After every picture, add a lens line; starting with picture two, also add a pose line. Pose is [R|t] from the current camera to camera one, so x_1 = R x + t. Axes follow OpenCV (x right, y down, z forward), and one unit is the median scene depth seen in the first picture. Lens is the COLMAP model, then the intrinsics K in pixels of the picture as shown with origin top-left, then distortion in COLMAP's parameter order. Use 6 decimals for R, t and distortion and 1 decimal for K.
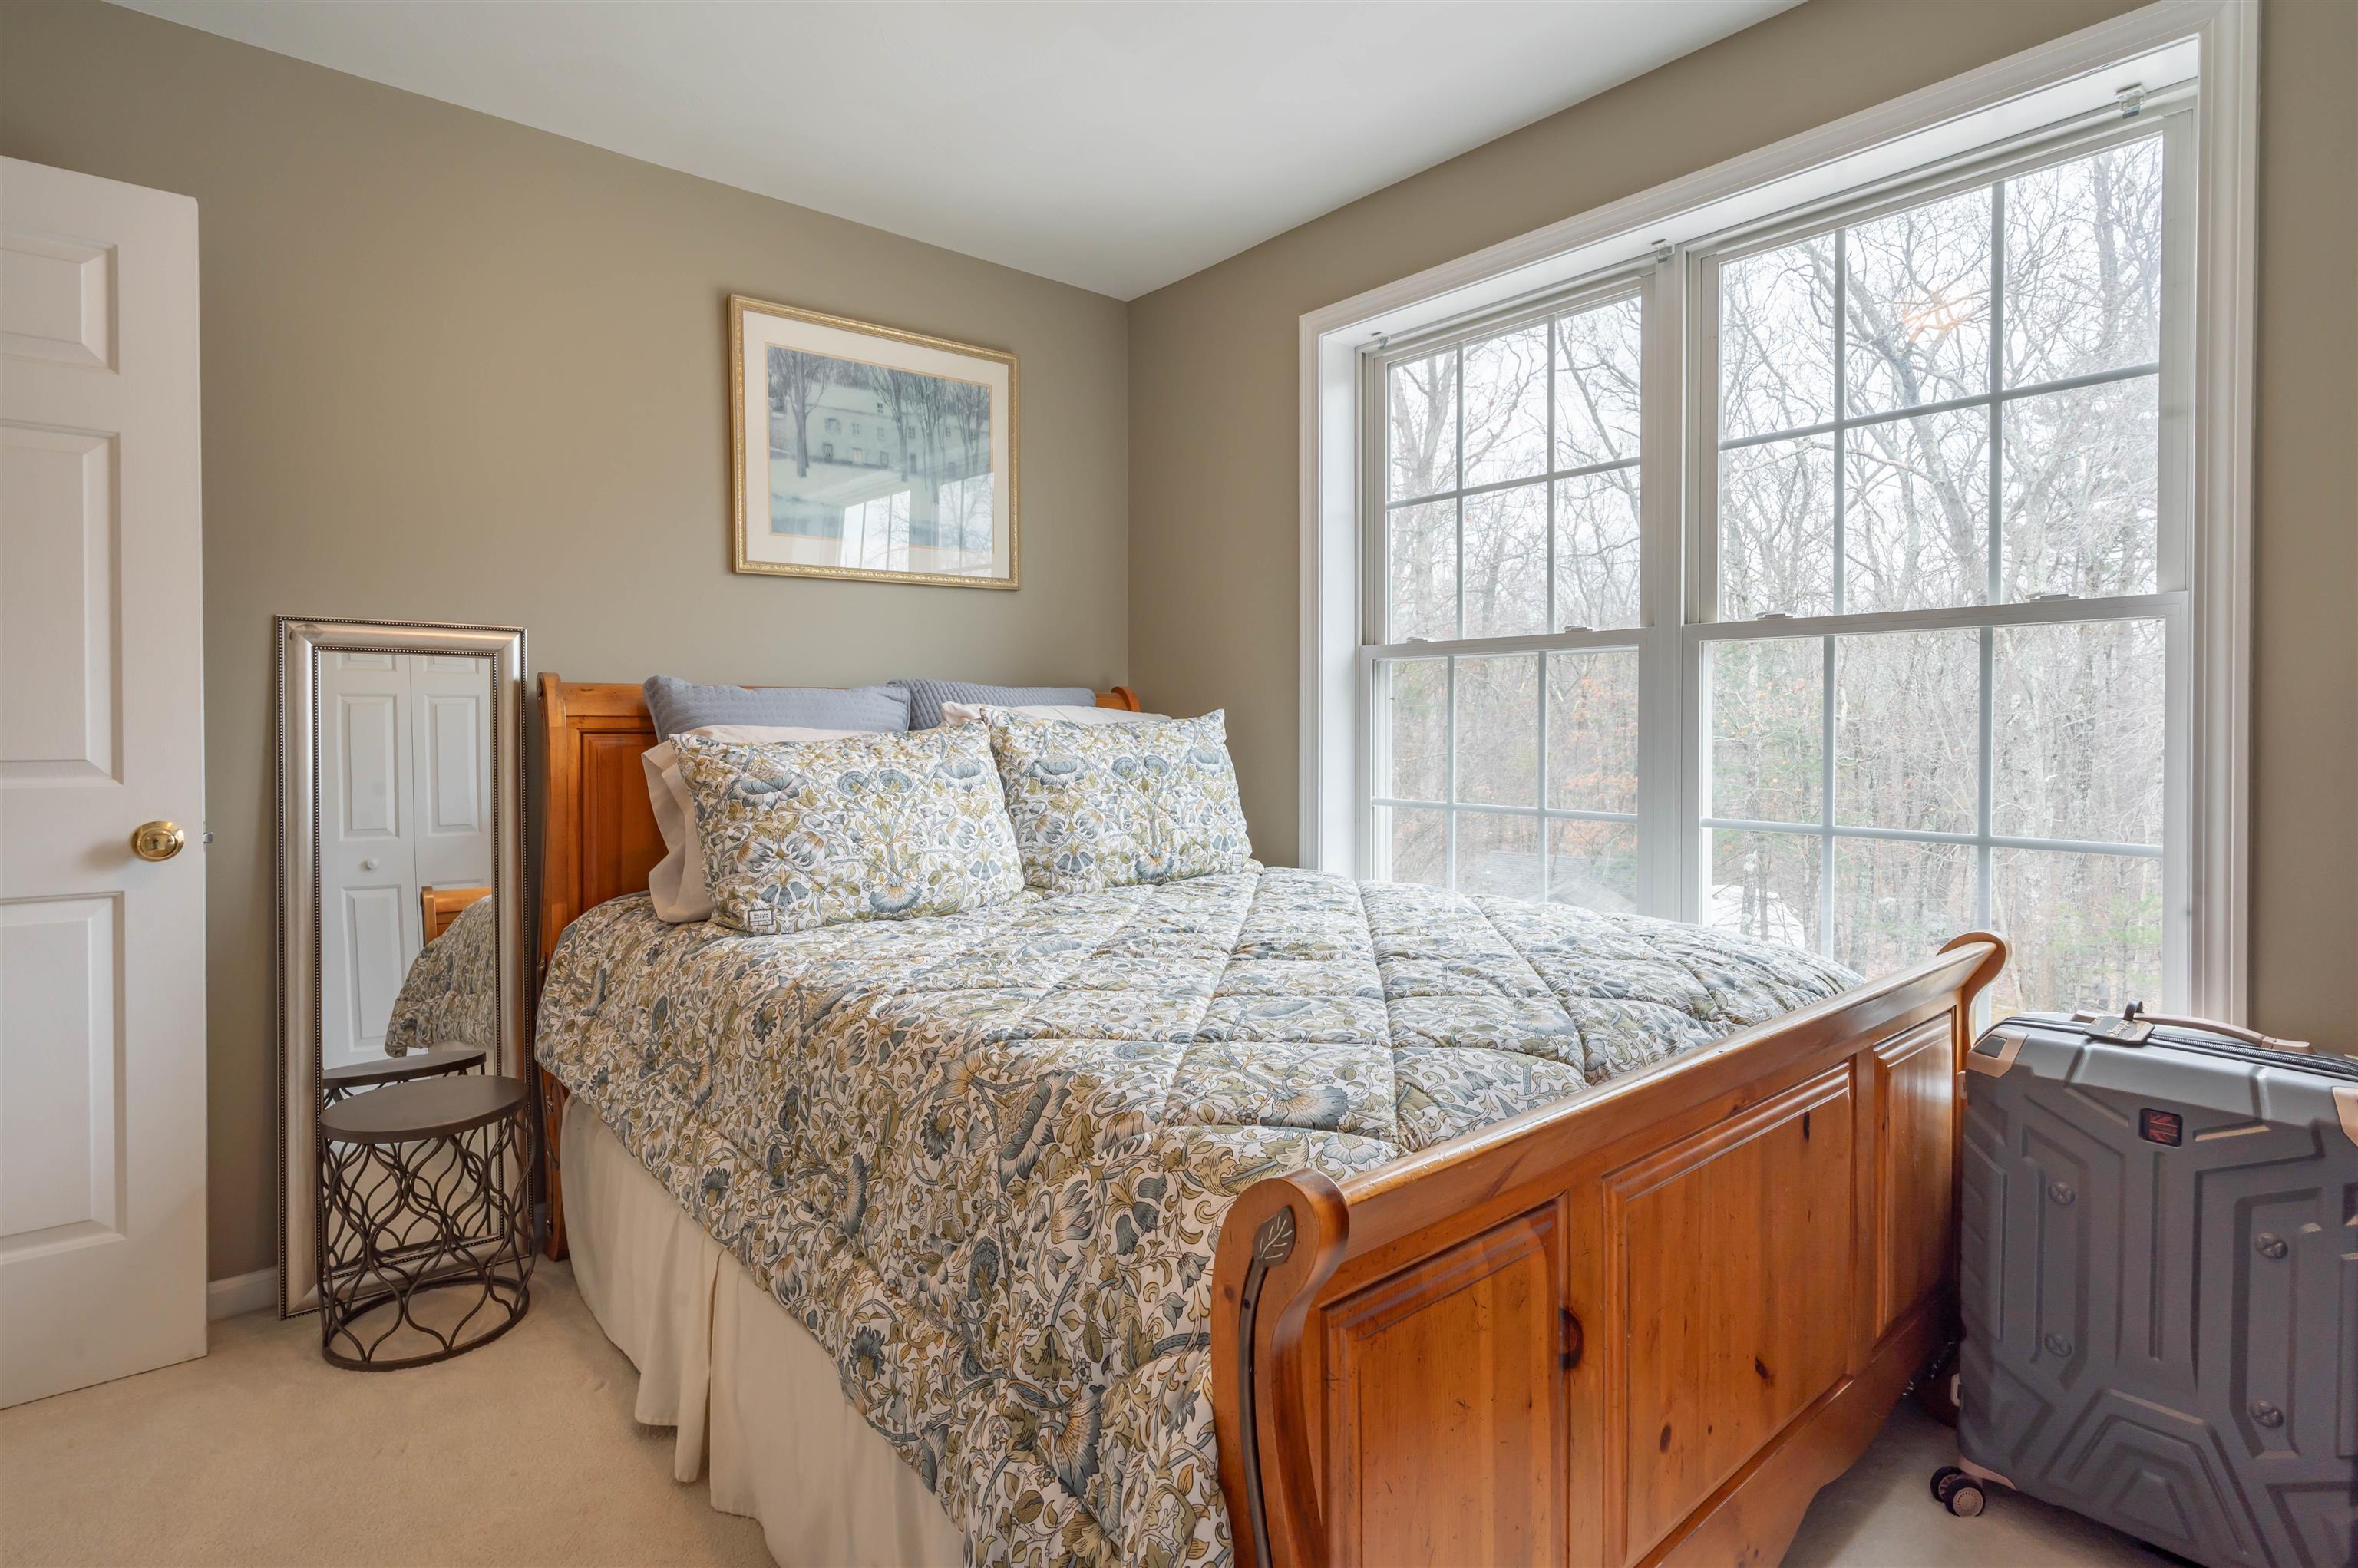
lens RADIAL K [[1174.8, 0, 1169.3], [0, 1174.8, 733.2], [0, 0, 1]] dist [0.003012, 0.000334]
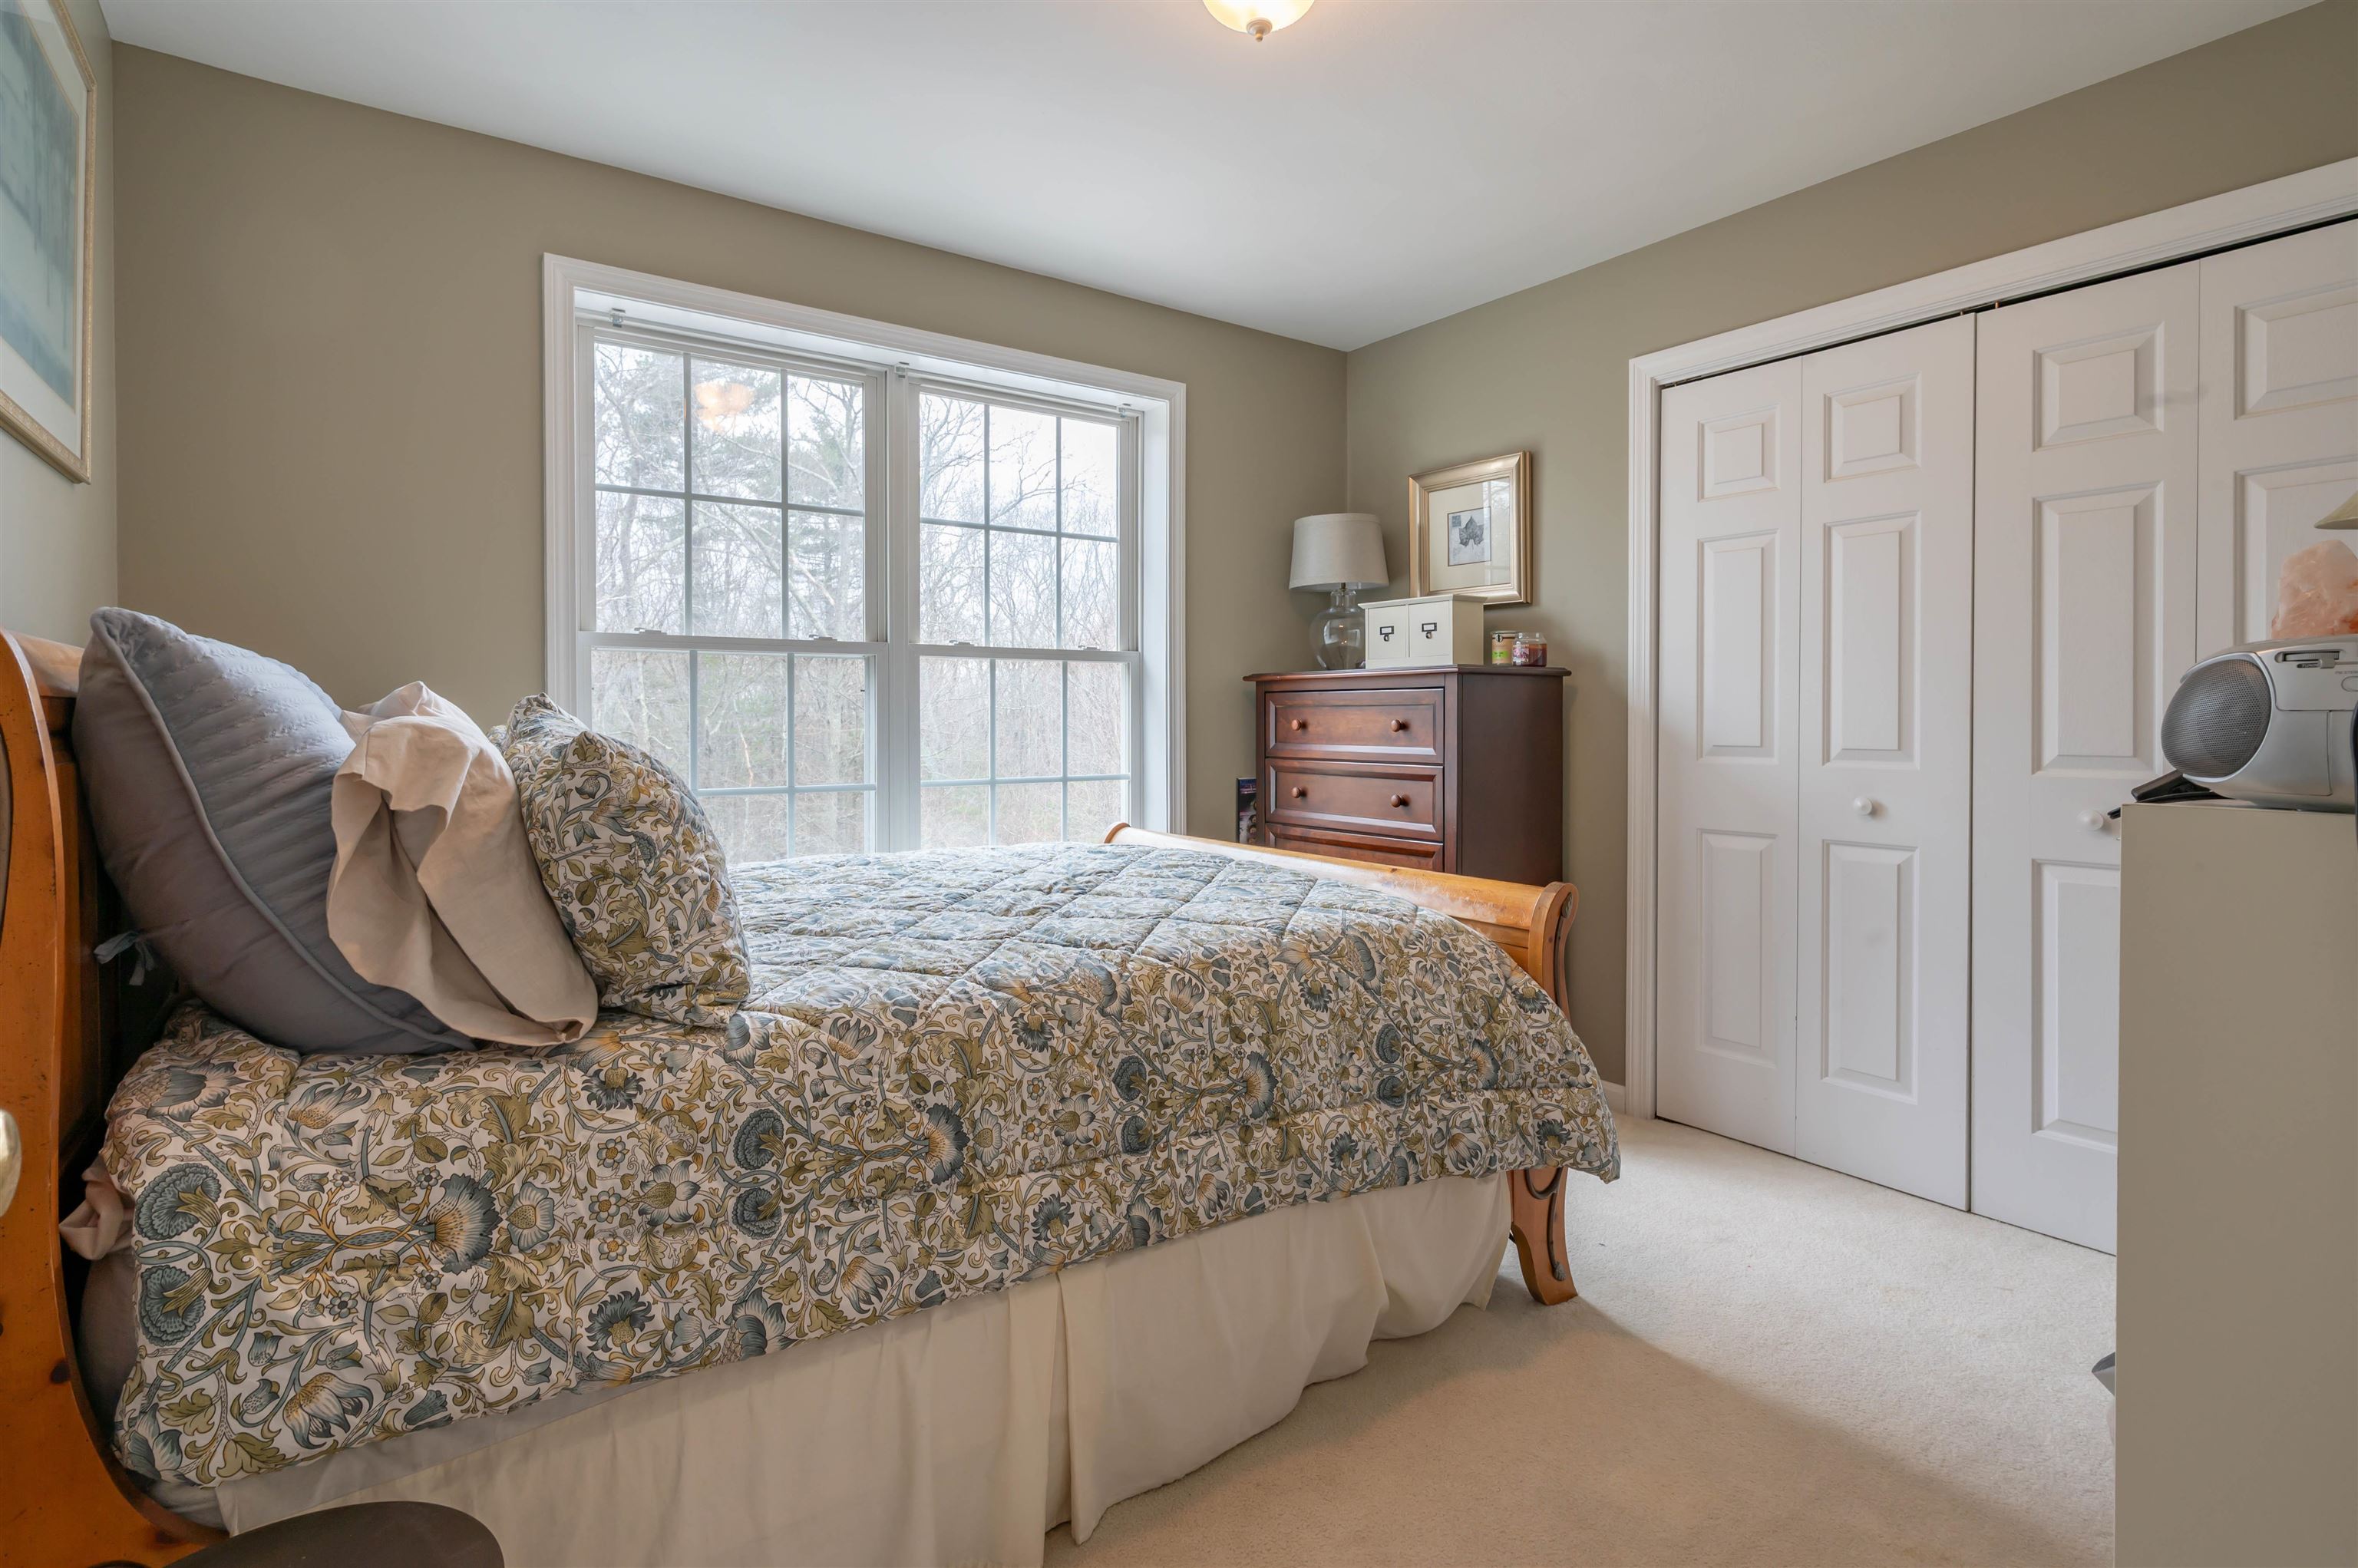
lens RADIAL K [[1144.7, 0, 1190.5], [0, 1144.7, 733.7], [0, 0, 1]] dist [-0.033232, 0.000477]
pose [[0.070032, -0.013022, 0.997460, -0.969456], [0.011723, 0.999856, 0.012230, 0.001540], [-0.997476, 0.010836, 0.070175, 0.640376]]
